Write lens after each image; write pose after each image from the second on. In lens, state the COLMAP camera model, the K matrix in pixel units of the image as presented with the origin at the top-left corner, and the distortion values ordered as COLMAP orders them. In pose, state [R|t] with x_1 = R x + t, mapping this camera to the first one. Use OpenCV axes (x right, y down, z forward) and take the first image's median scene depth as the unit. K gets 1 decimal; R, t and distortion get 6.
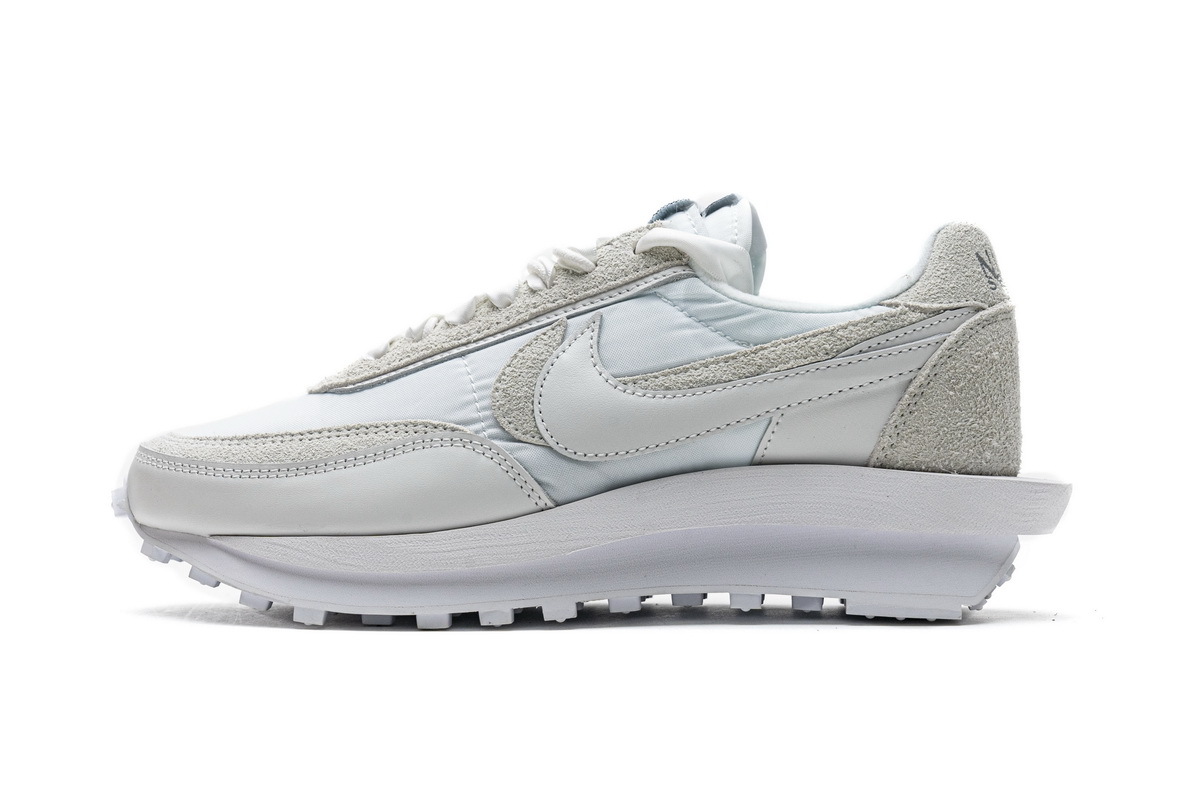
lens RADIAL K [[2369.9, 0, 600.0], [0, 2369.9, 400.0], [0, 0, 1]] dist [0.053087, 0.292766]
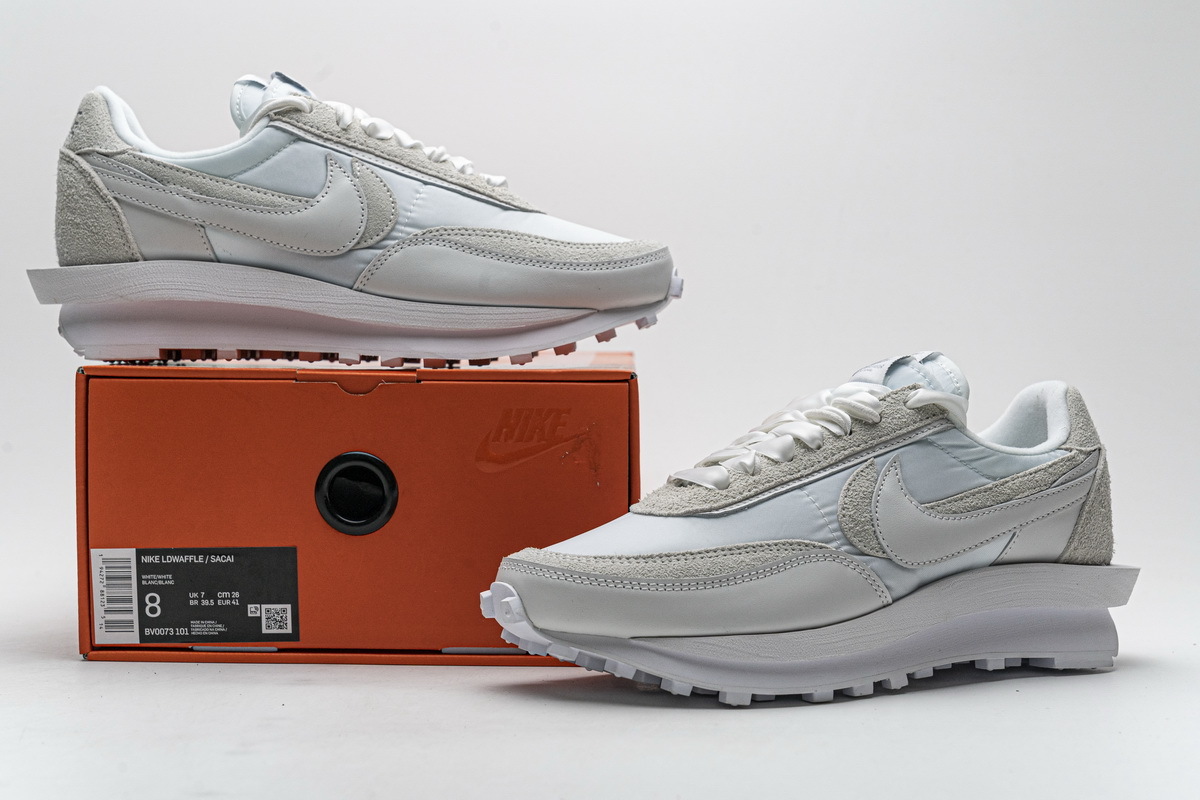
lens RADIAL K [[2001.6, 0, 600.0], [0, 2001.6, 400.0], [0, 0, 1]] dist [-0.068711, -0.090609]
pose [[0.847314, 0.003712, 0.531079, -0.744561], [-0.010921, 0.999886, 0.010434, -0.078214], [-0.530980, -0.014641, 0.847258, 0.135747]]
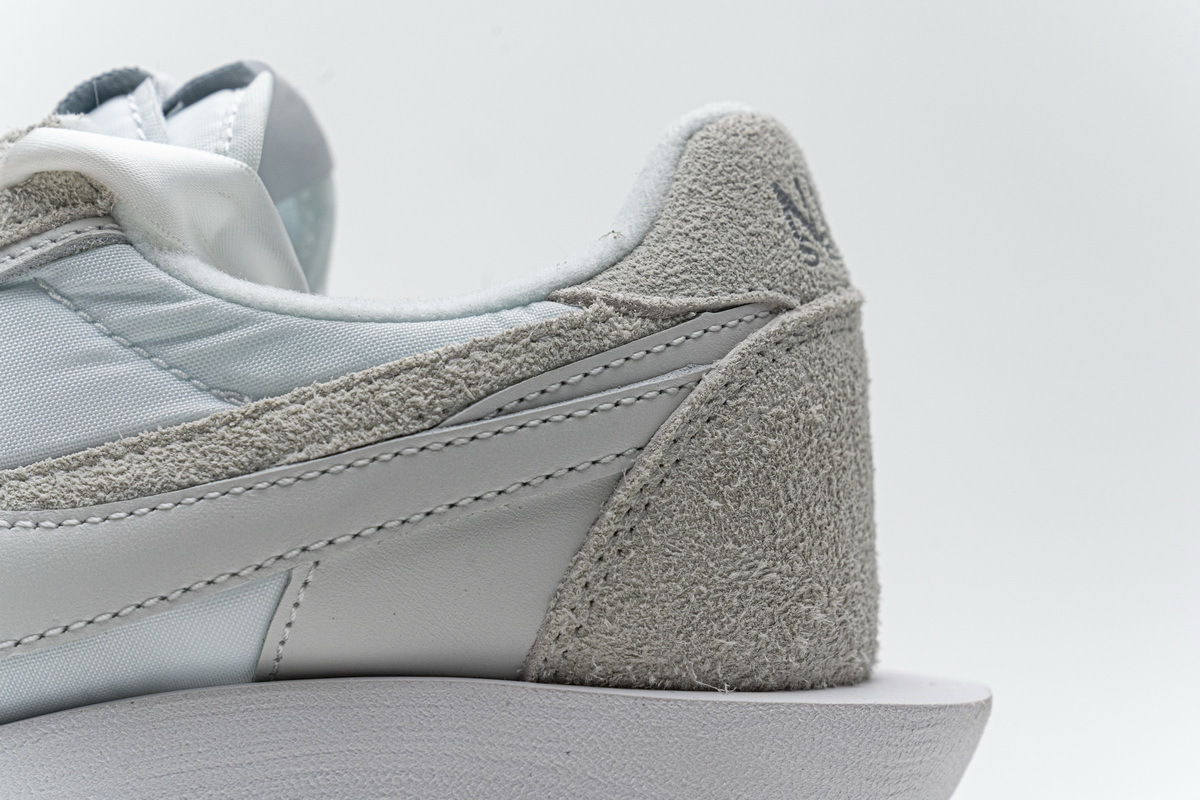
lens RADIAL K [[2344.3, 0, 600.0], [0, 2344.3, 400.0], [0, 0, 1]] dist [0.024553, -0.101076]
pose [[0.998594, -0.014793, 0.050906, 0.104753], [0.015018, 0.999879, -0.004045, -0.020126], [-0.050840, 0.004804, 0.998695, 0.570743]]
